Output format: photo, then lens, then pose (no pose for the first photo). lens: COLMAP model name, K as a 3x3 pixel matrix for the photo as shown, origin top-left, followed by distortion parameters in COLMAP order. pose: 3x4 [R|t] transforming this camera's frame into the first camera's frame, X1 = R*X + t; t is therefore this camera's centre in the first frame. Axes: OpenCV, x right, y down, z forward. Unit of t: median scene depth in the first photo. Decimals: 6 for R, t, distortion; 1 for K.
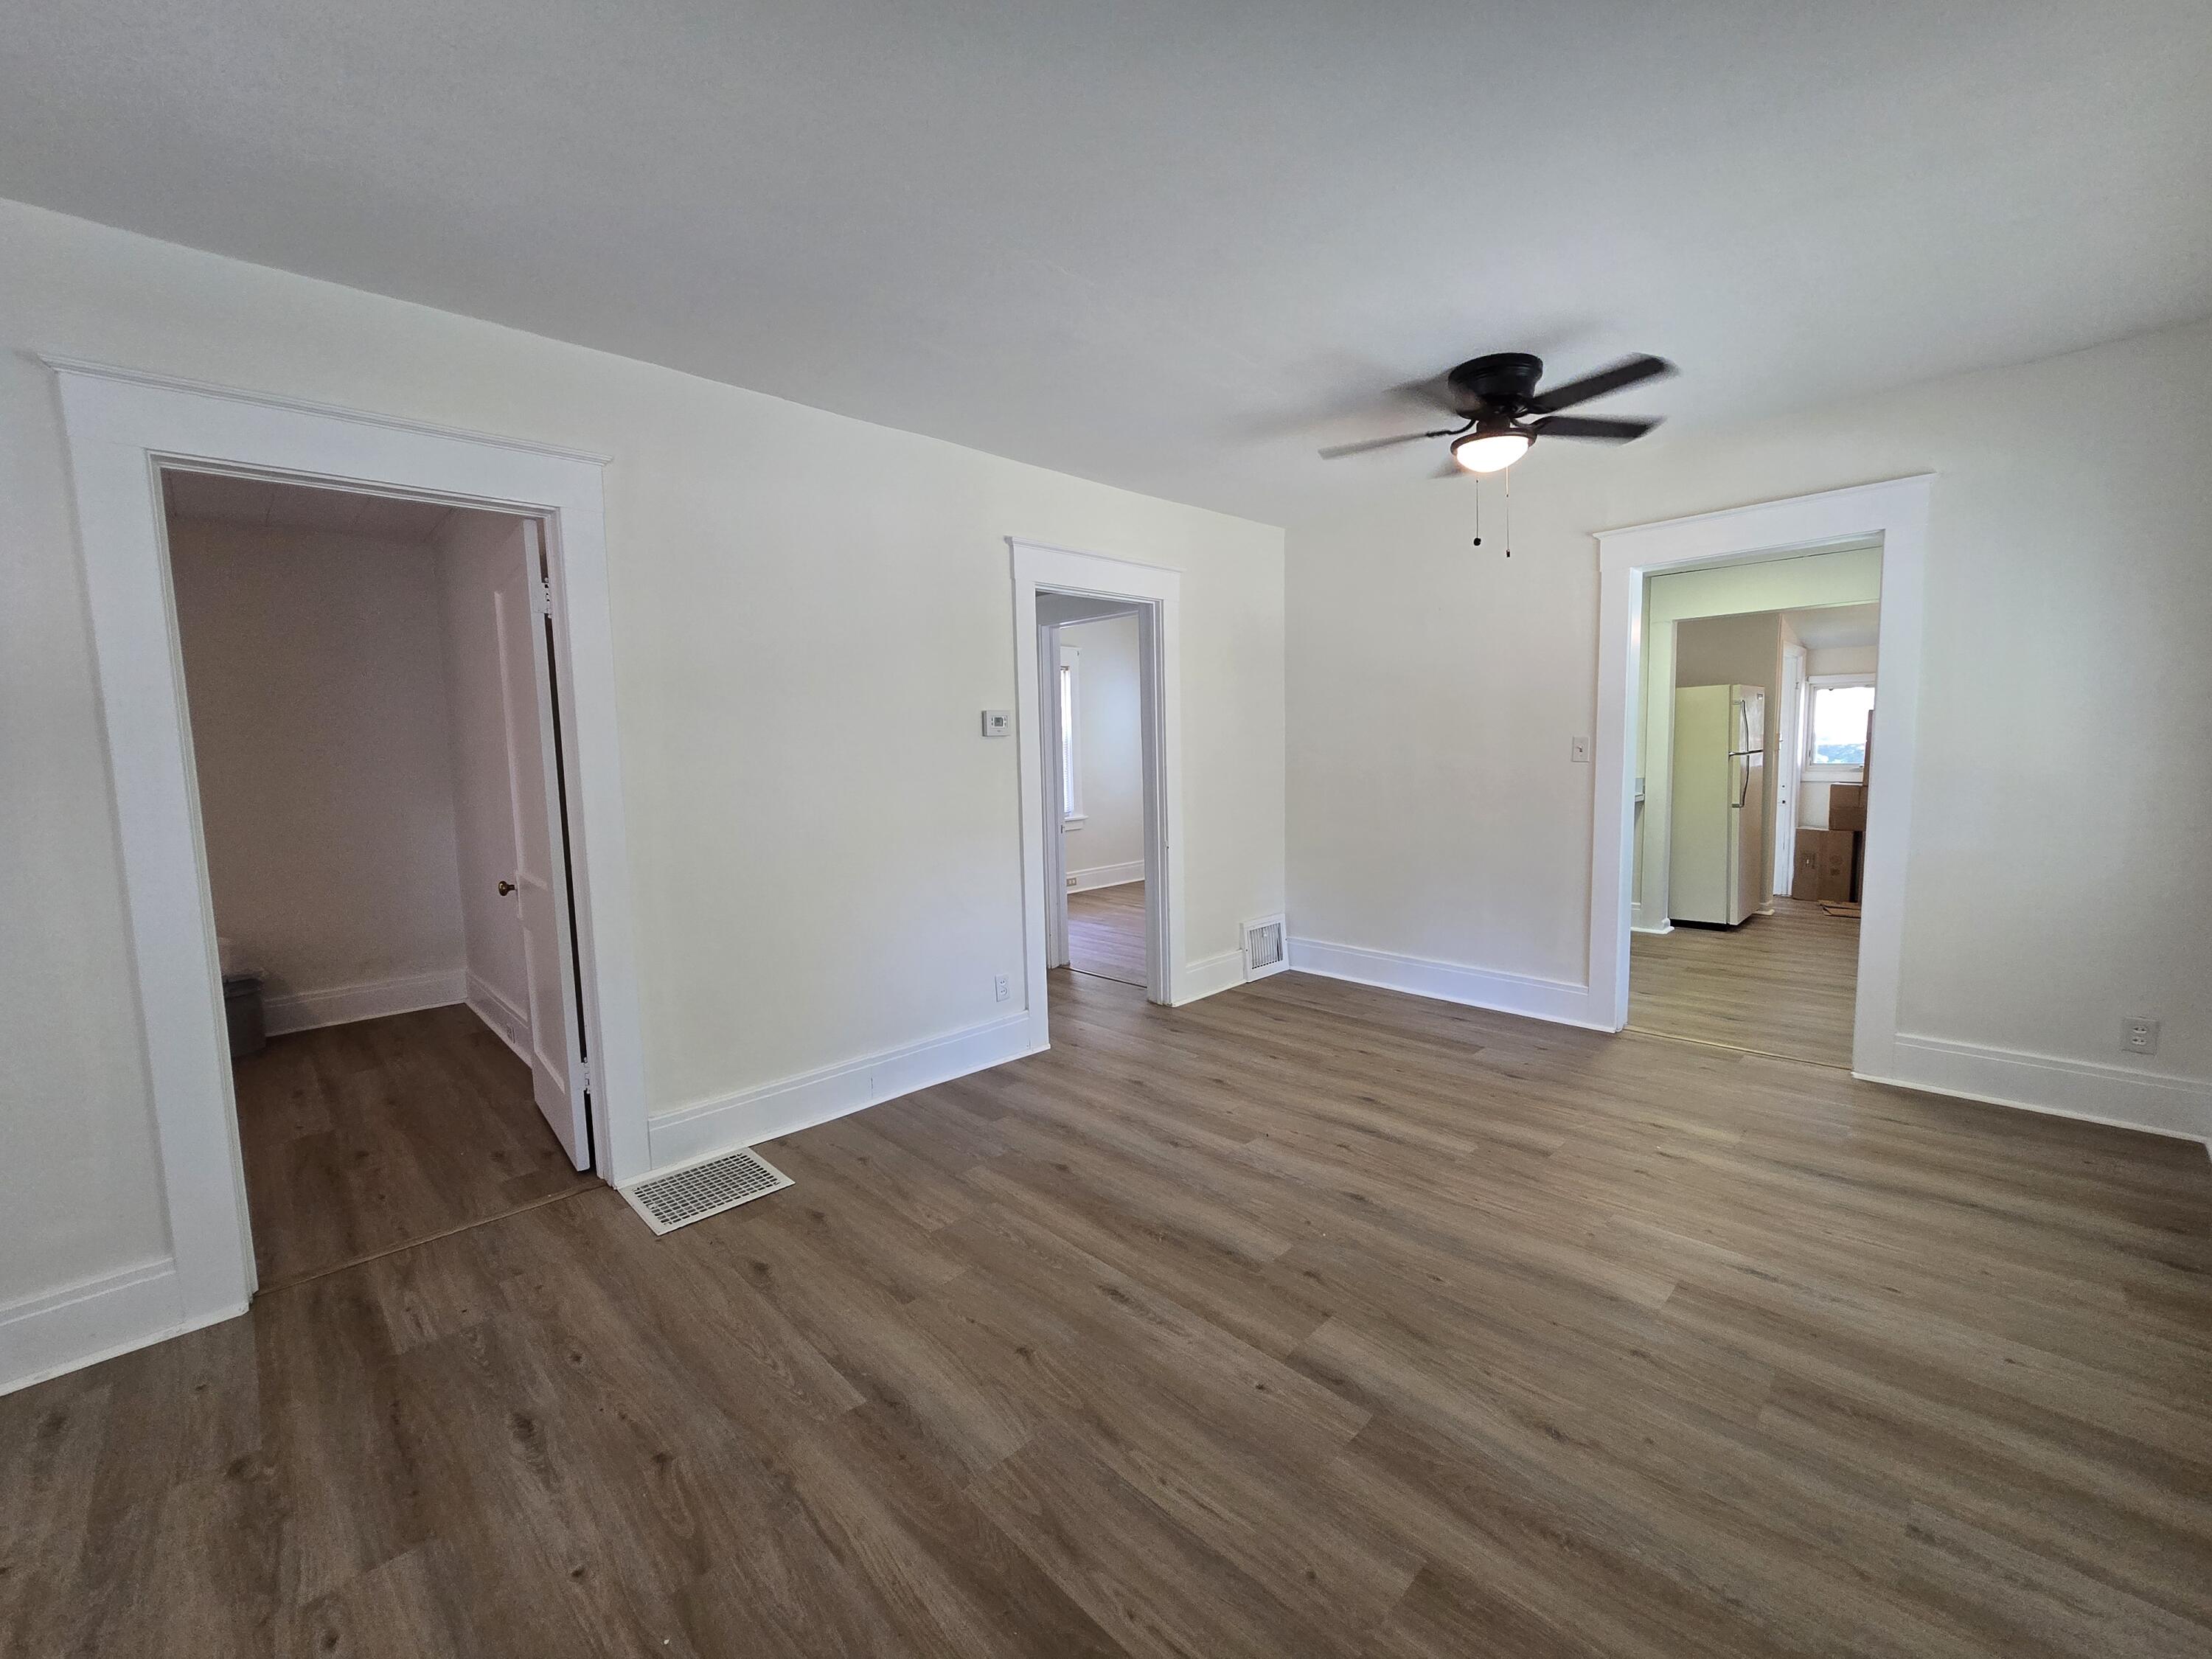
lens RADIAL K [[902.1, 0, 1097.4], [0, 902.1, 831.9], [0, 0, 1]] dist [-0.001990, 0.000415]
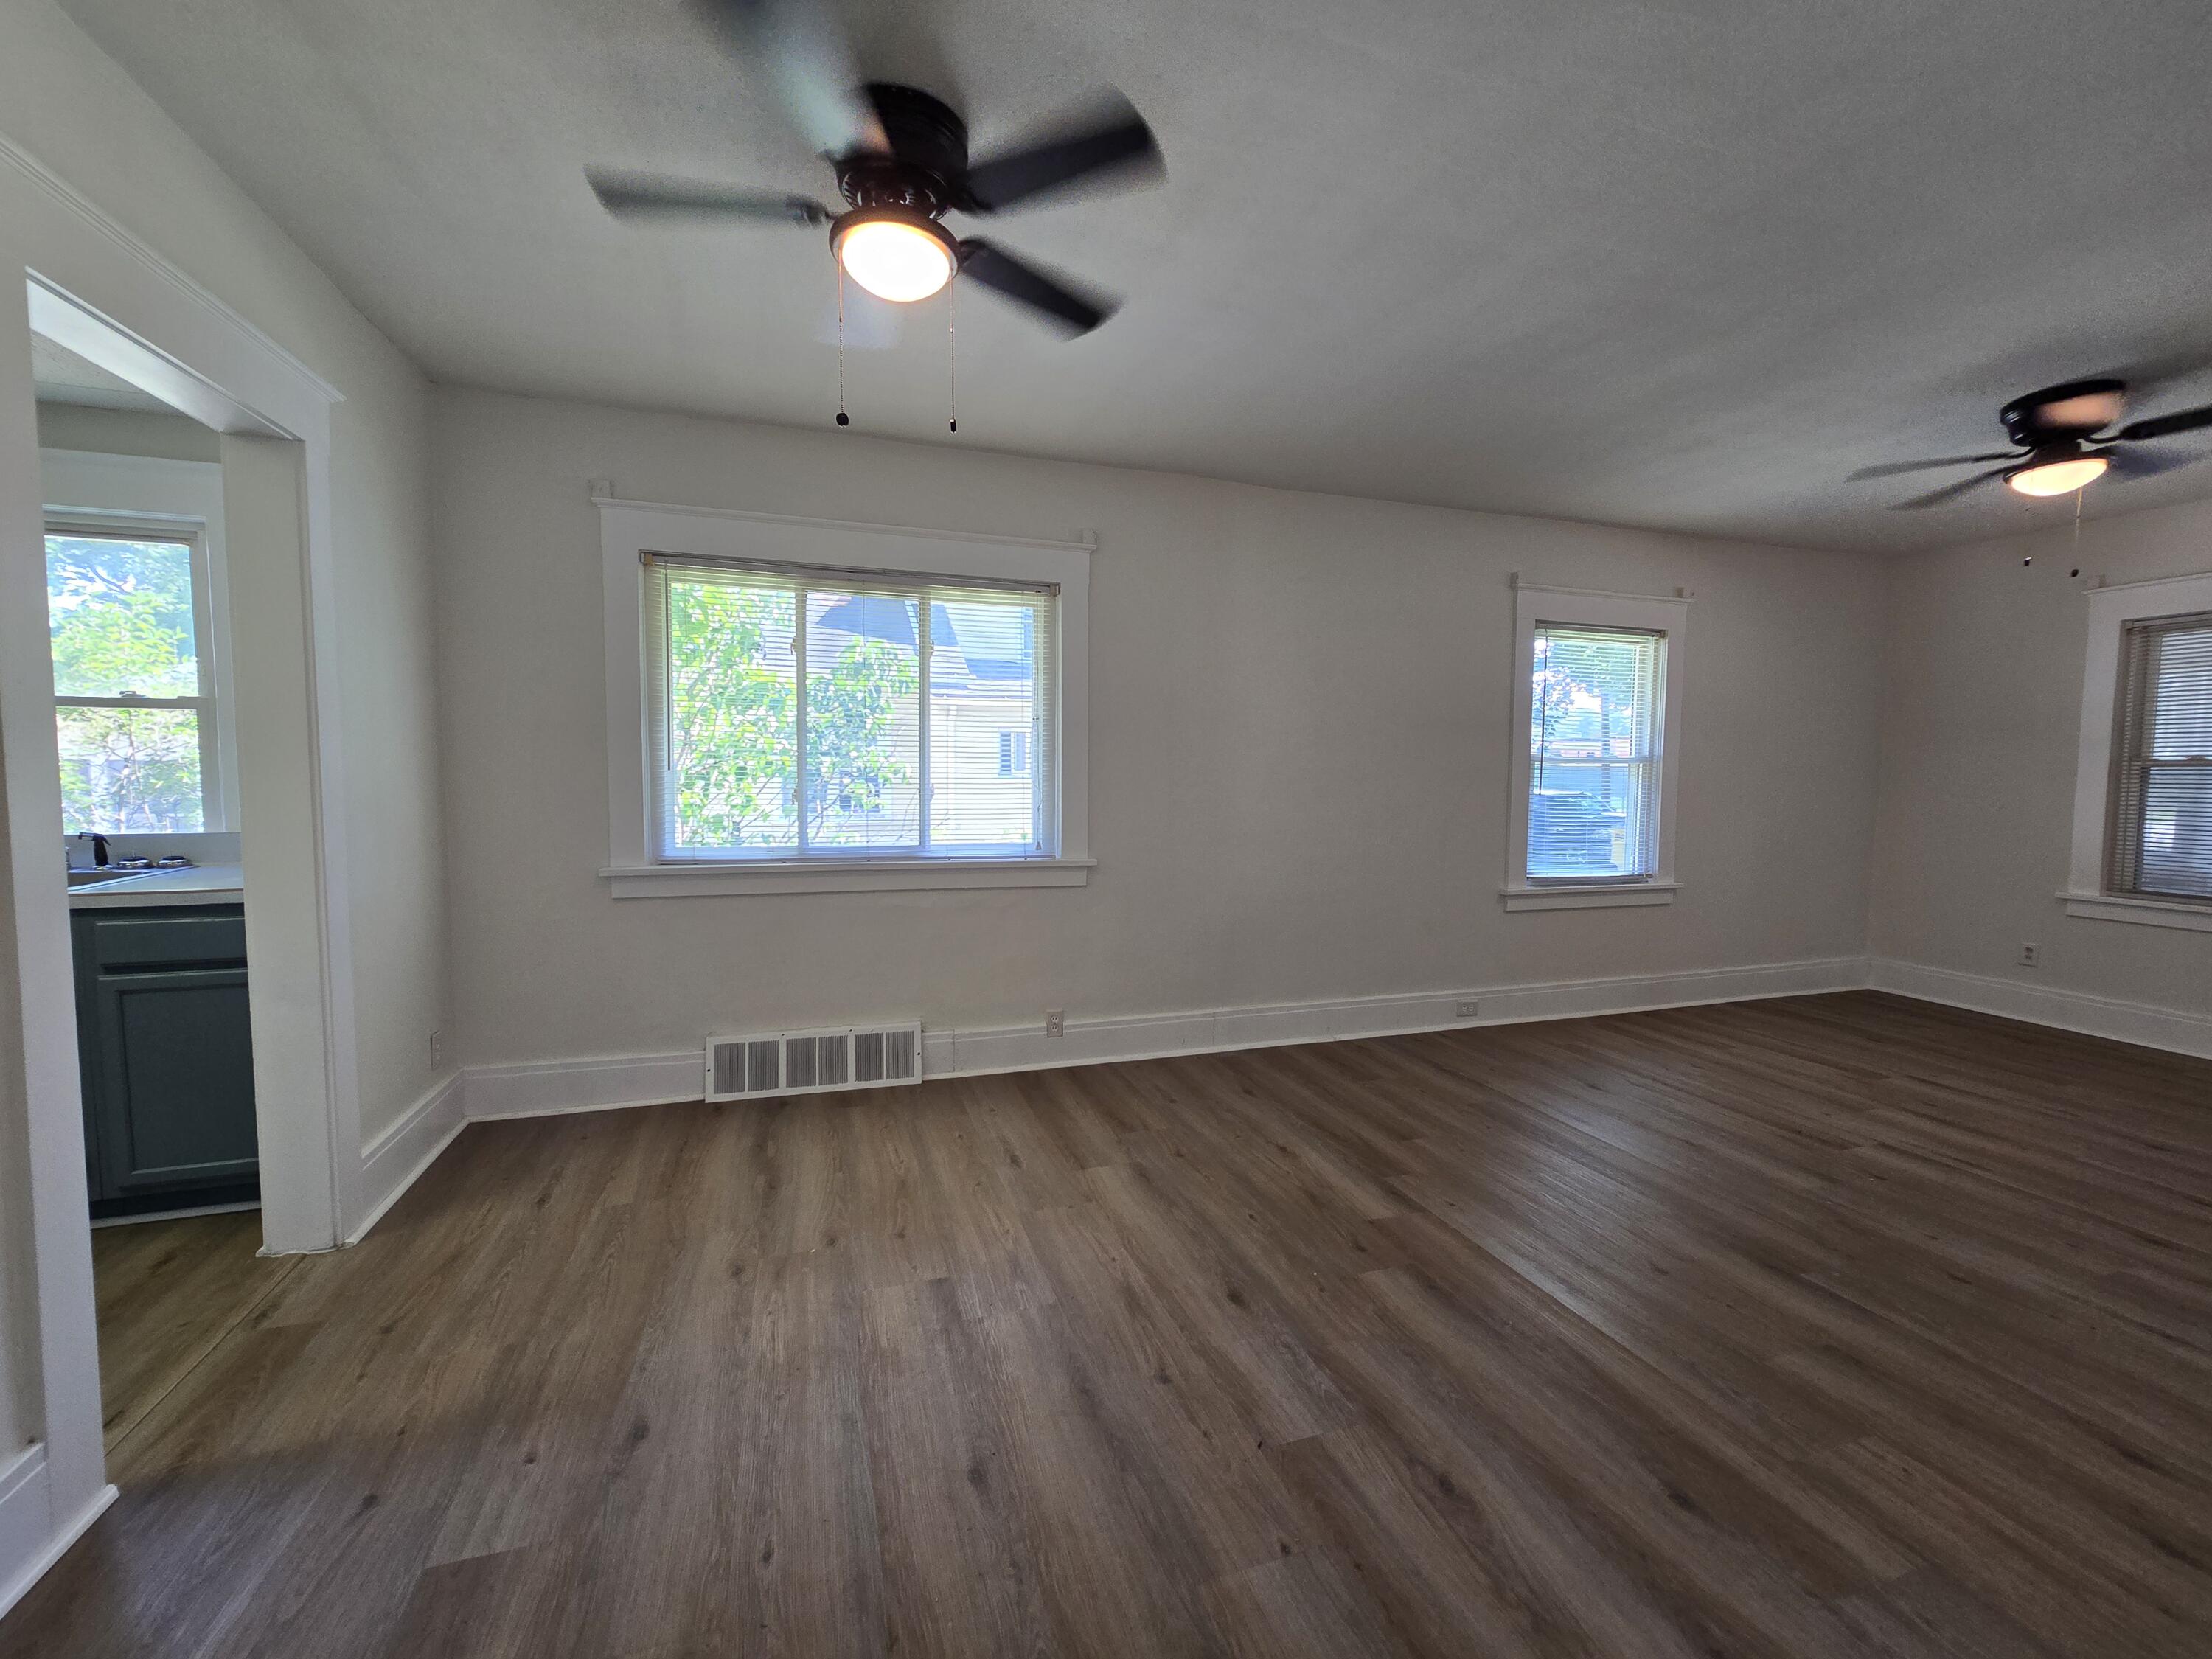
lens RADIAL K [[902.1, 0, 1097.4], [0, 902.1, 831.9], [0, 0, 1]] dist [-0.001990, 0.000415]
pose [[-0.897066, -0.011996, 0.441733, 0.045424], [0.056773, 0.988218, 0.142131, -0.129413], [-0.438234, 0.152579, -0.885816, 1.665625]]
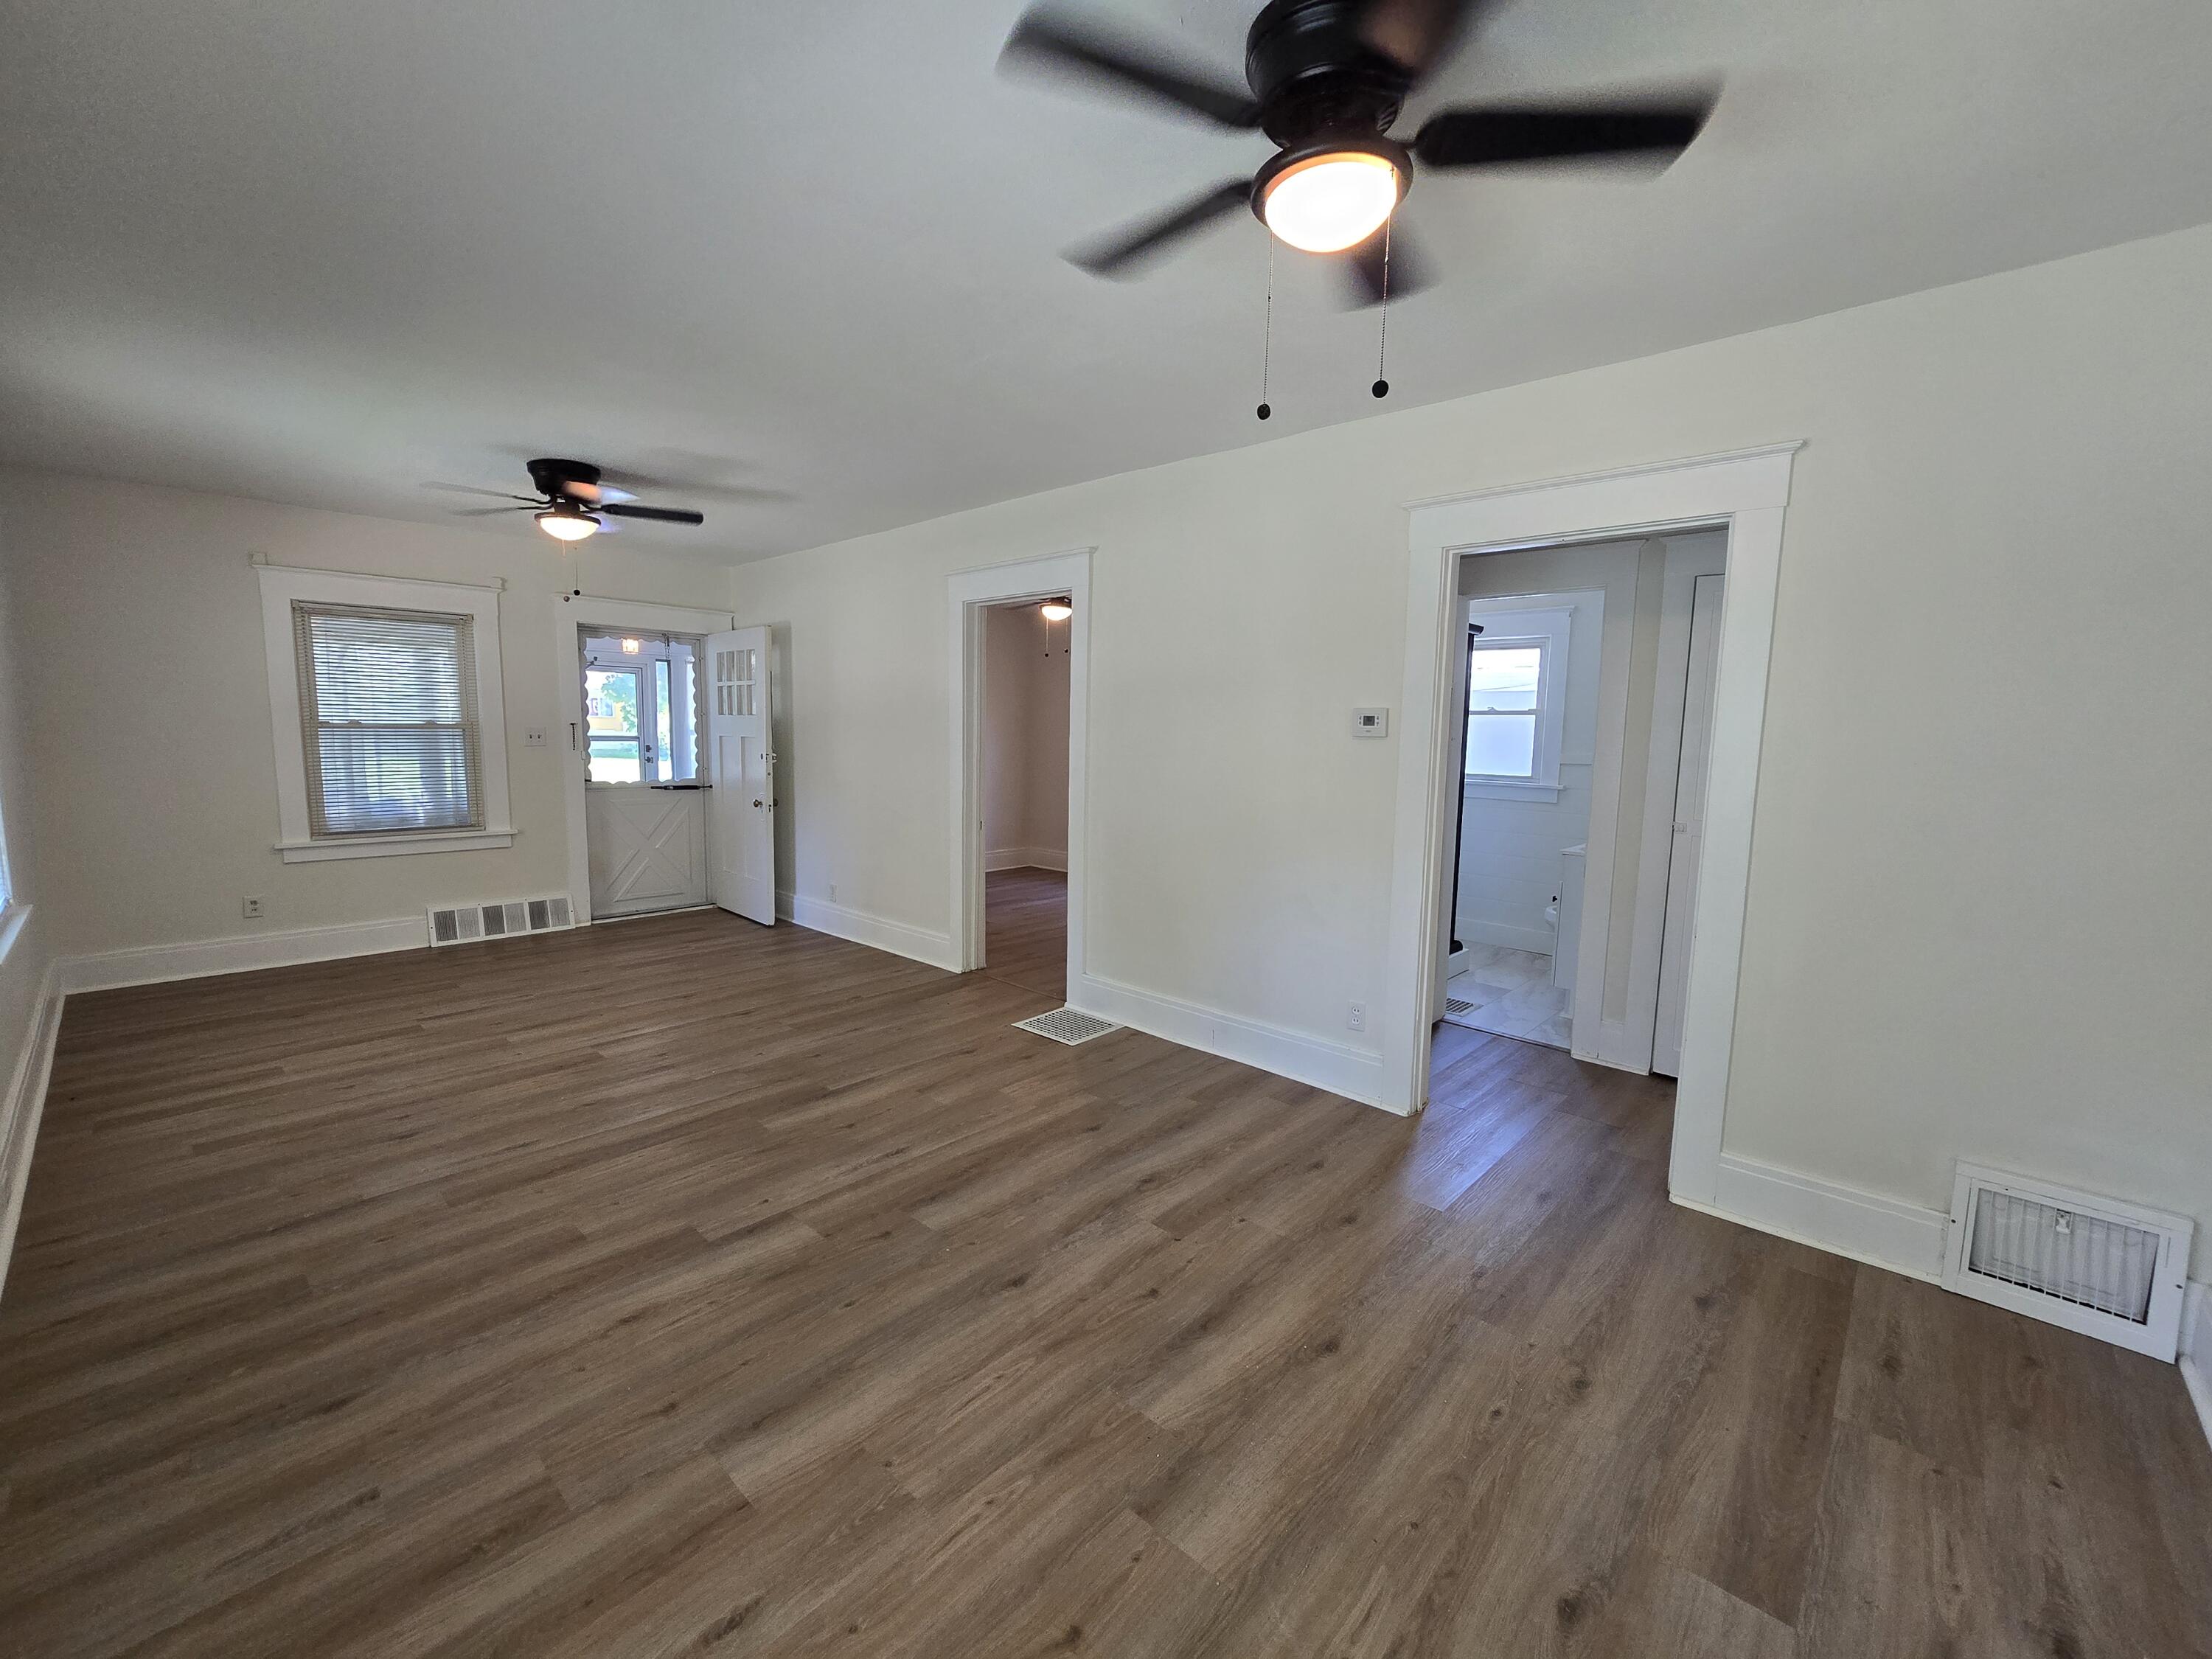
lens RADIAL K [[902.1, 0, 1097.4], [0, 902.1, 831.9], [0, 0, 1]] dist [-0.001990, 0.000415]
pose [[0.045868, 0.140735, -0.988984, 1.058195], [-0.115841, 0.984096, 0.134667, -0.141202], [0.992208, 0.108388, 0.061441, 0.950203]]
